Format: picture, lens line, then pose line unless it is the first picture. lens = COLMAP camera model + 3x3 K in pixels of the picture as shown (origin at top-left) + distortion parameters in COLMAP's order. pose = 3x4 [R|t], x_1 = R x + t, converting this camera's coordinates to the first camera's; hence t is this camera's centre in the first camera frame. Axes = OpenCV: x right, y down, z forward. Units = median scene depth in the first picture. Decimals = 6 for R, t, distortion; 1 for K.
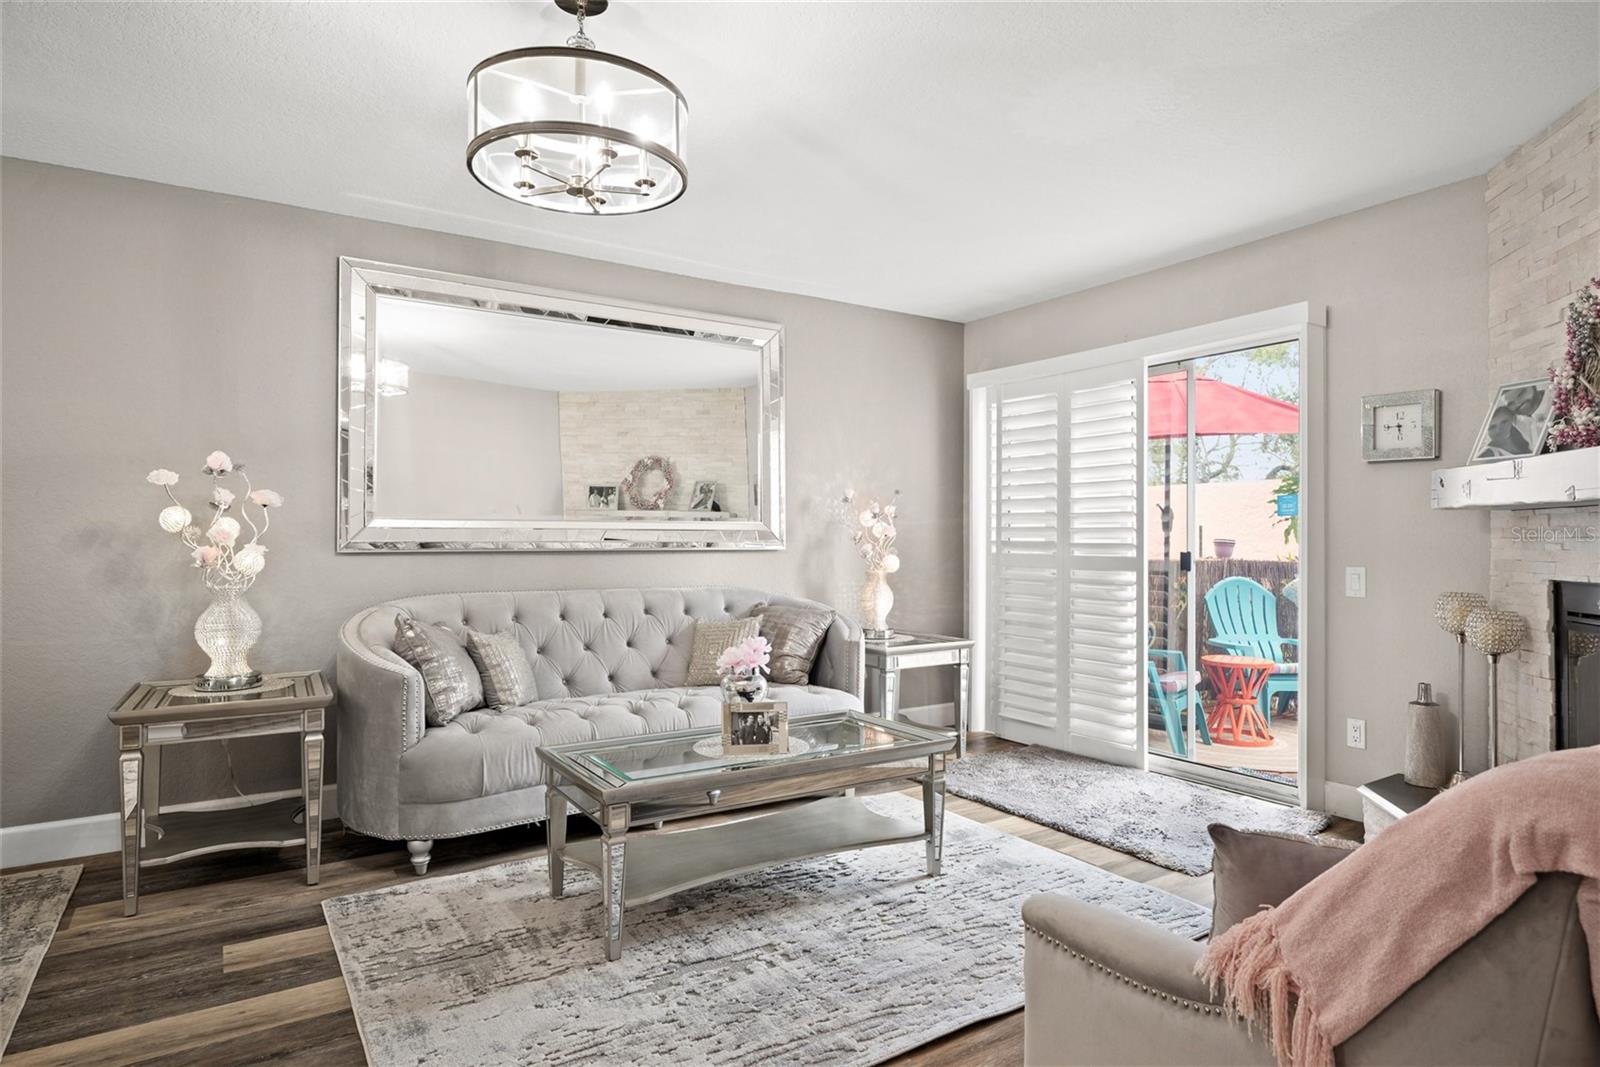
lens RADIAL K [[890.2, 0, 805.0], [0, 890.2, 533.2], [0, 0, 1]] dist [-0.003378, 0.002341]
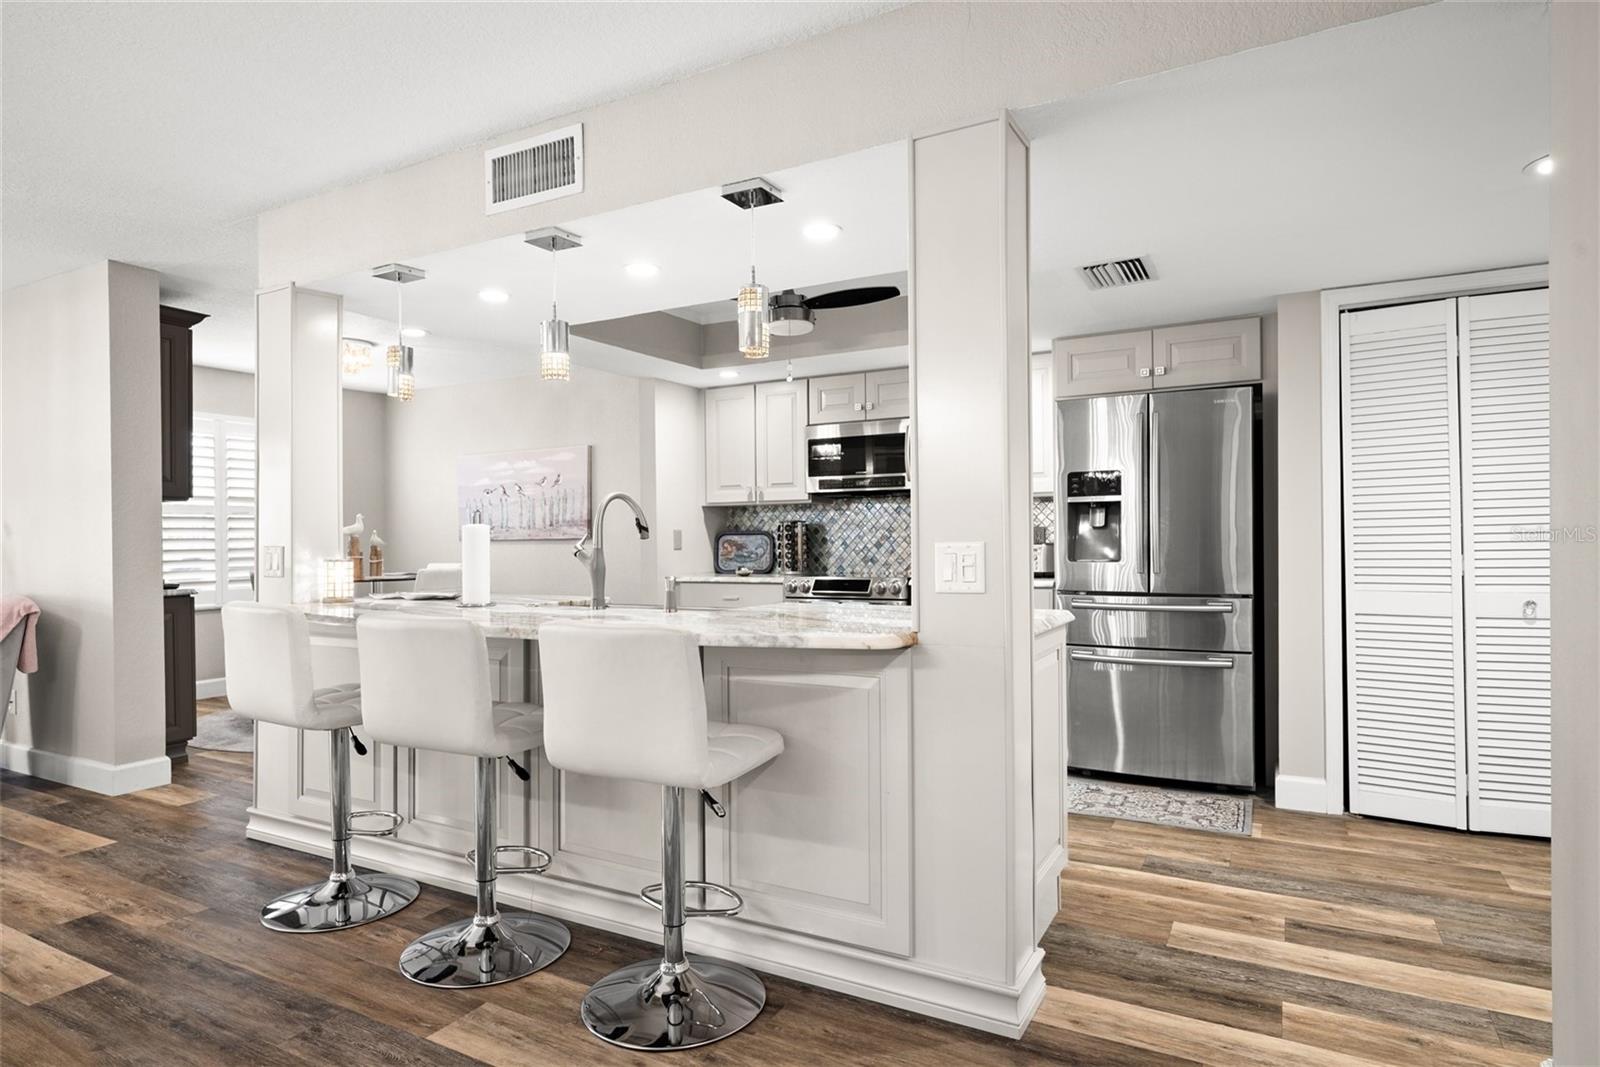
lens RADIAL K [[890.2, 0, 800.0], [0, 890.2, 545.1], [0, 0, 1]] dist [-0.003378, 0.002341]
pose [[-0.475226, -0.001759, 0.879862, -1.153555], [0.006195, 0.999967, 0.005345, -0.001189], [-0.879842, 0.007991, -0.475200, -0.093898]]
